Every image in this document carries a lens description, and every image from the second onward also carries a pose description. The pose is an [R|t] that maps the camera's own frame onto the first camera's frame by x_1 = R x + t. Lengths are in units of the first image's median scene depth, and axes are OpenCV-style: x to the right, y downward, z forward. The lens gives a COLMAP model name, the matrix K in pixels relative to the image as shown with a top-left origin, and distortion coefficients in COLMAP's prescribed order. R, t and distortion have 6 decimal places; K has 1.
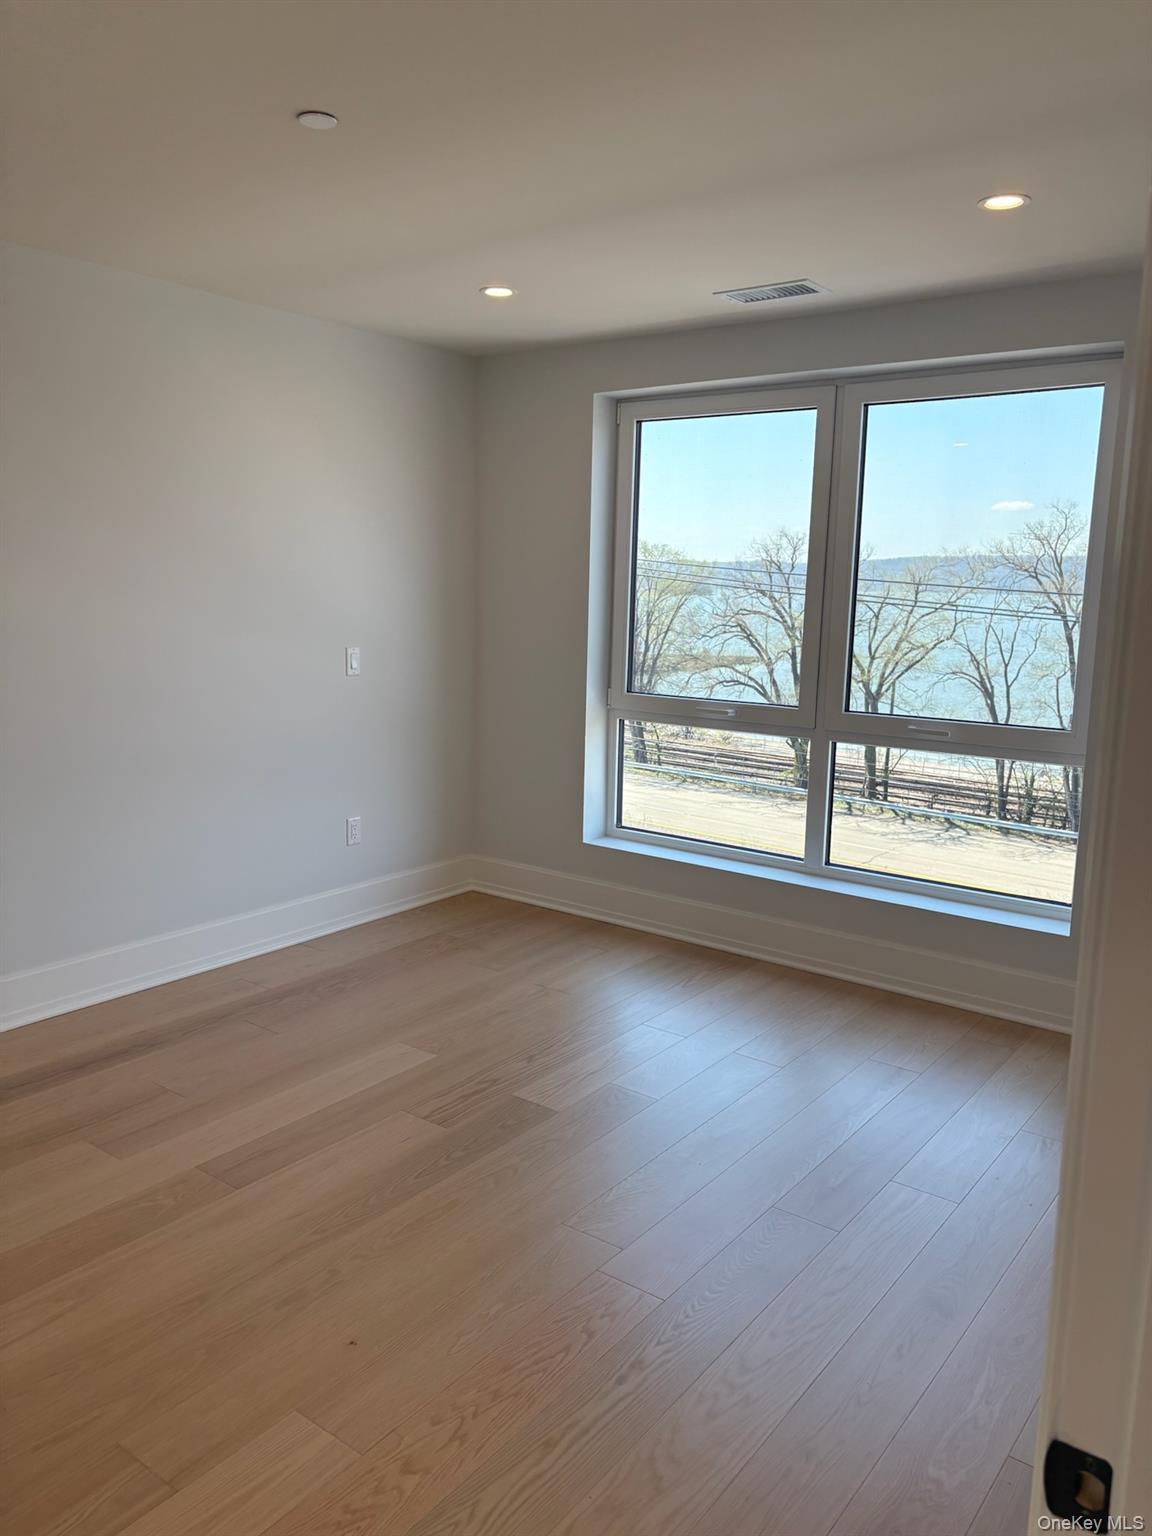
lens RADIAL K [[1188.7, 0, 583.1], [0, 1188.7, 753.1], [0, 0, 1]] dist [0.045885, -0.004155]
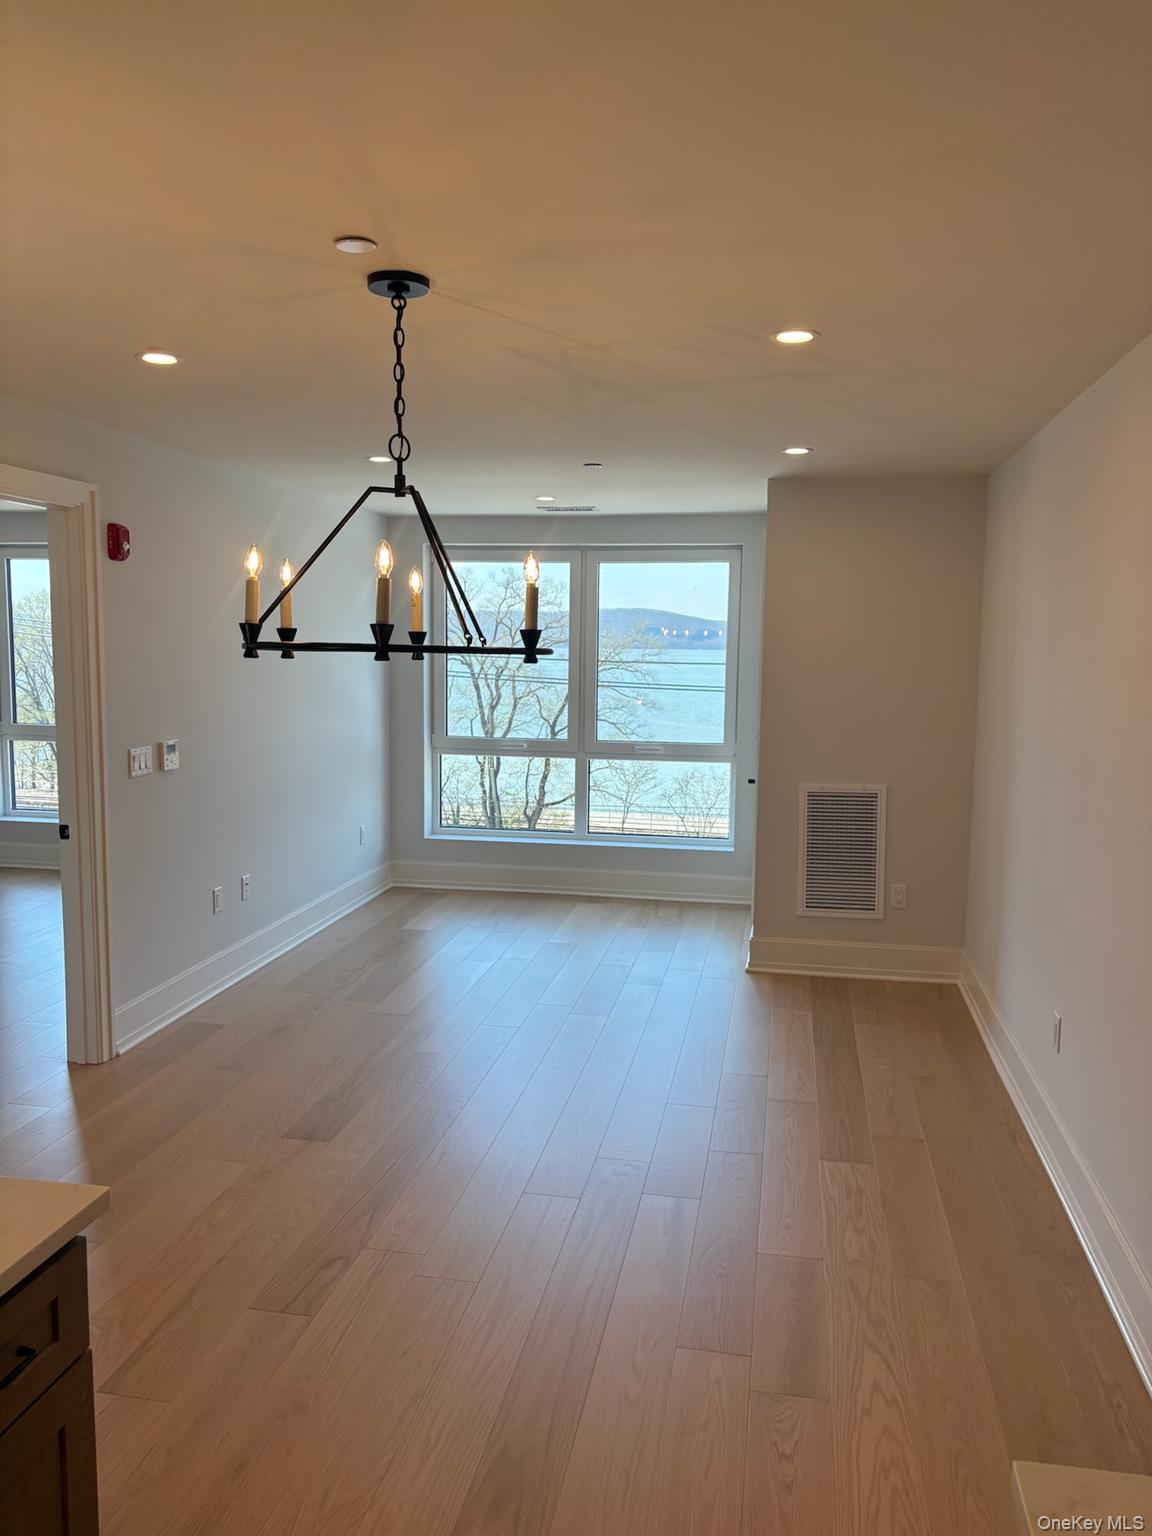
lens RADIAL K [[1188.7, 0, 563.3], [0, 1188.7, 767.2], [0, 0, 1]] dist [0.045885, -0.004155]
pose [[0.883085, -0.060644, 0.465278, -0.605001], [0.074731, 0.997133, -0.011871, 0.019887], [-0.463224, 0.045254, 0.885085, -0.464752]]
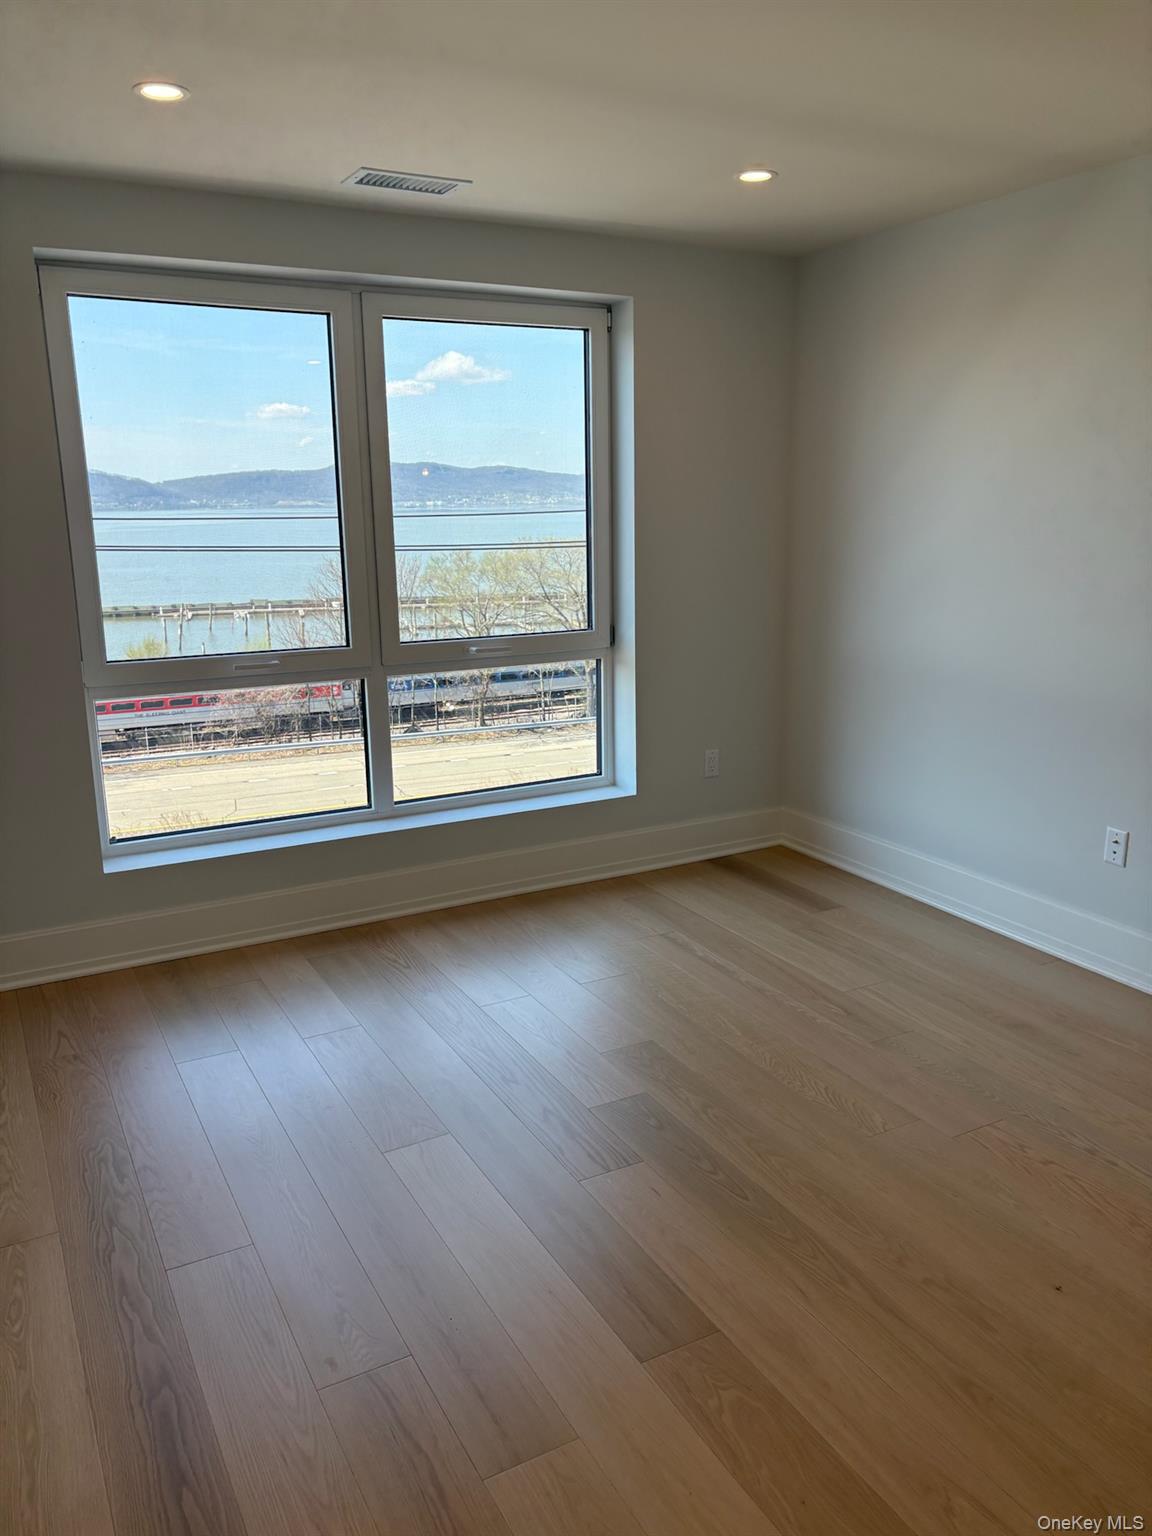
lens RADIAL K [[1188.7, 0, 562.4], [0, 1188.7, 741.8], [0, 0, 1]] dist [0.045885, -0.004155]
pose [[0.411352, -0.211239, 0.886661, -0.597450], [0.157241, 0.974636, 0.159249, -0.089249], [-0.897811, 0.073912, 0.434134, 0.470443]]
